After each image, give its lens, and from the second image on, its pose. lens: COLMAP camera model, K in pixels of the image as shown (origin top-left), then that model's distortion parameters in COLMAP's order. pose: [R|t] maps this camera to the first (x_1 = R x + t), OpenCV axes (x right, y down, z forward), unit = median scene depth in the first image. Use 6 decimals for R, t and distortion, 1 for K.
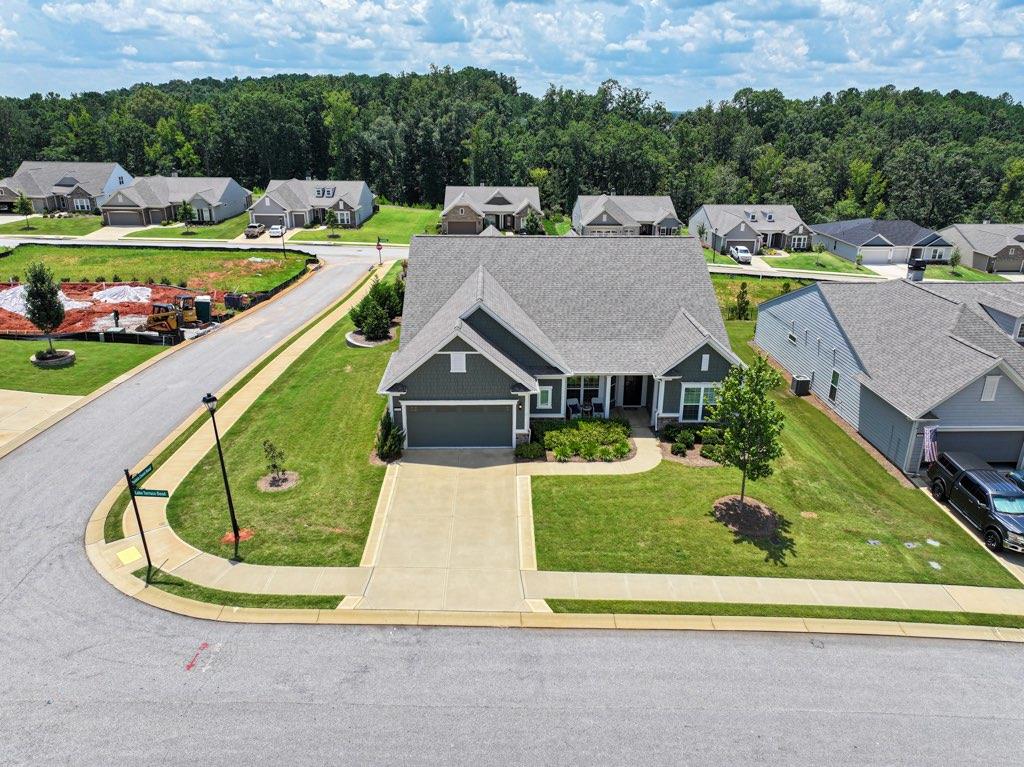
lens RADIAL K [[734.7, 0, 516.5], [0, 734.7, 381.9], [0, 0, 1]] dist [0.013144, -0.004913]
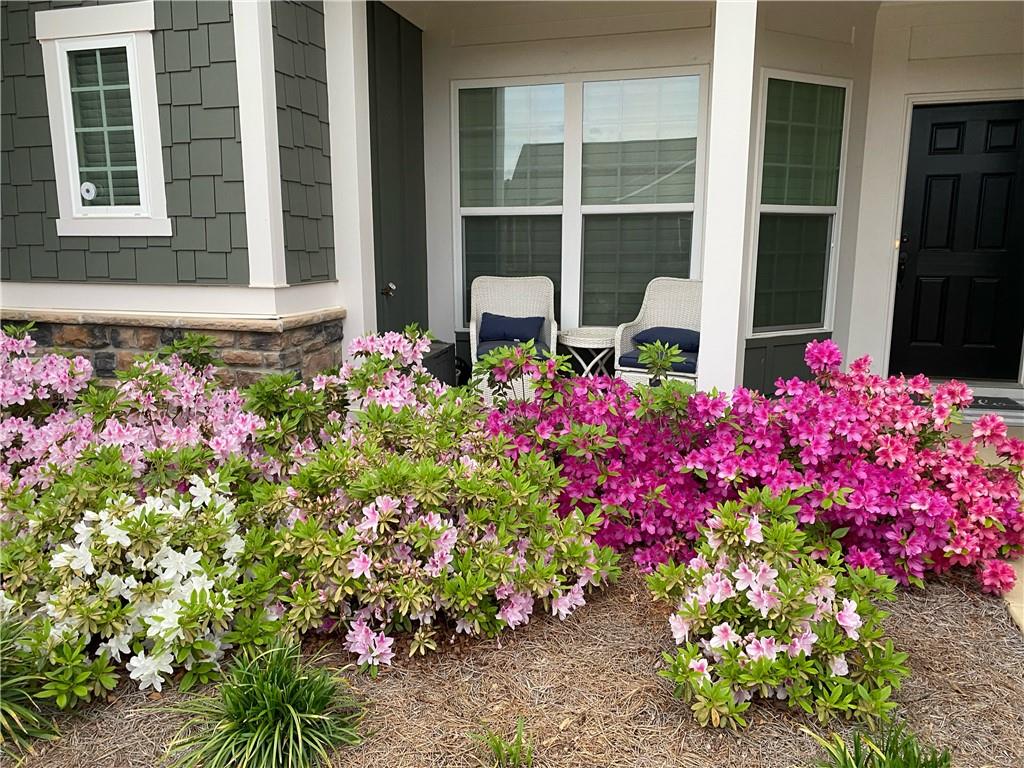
lens RADIAL K [[779.7, 0, 512.0], [0, 779.7, 384.0], [0, 0, 1]] dist [0.050201, -0.044012]
pose [[0.966509, 0.040515, -0.253415, 0.077983], [-0.075238, 0.988804, -0.128867, 0.042552], [0.245357, 0.143618, 0.958736, 0.559605]]
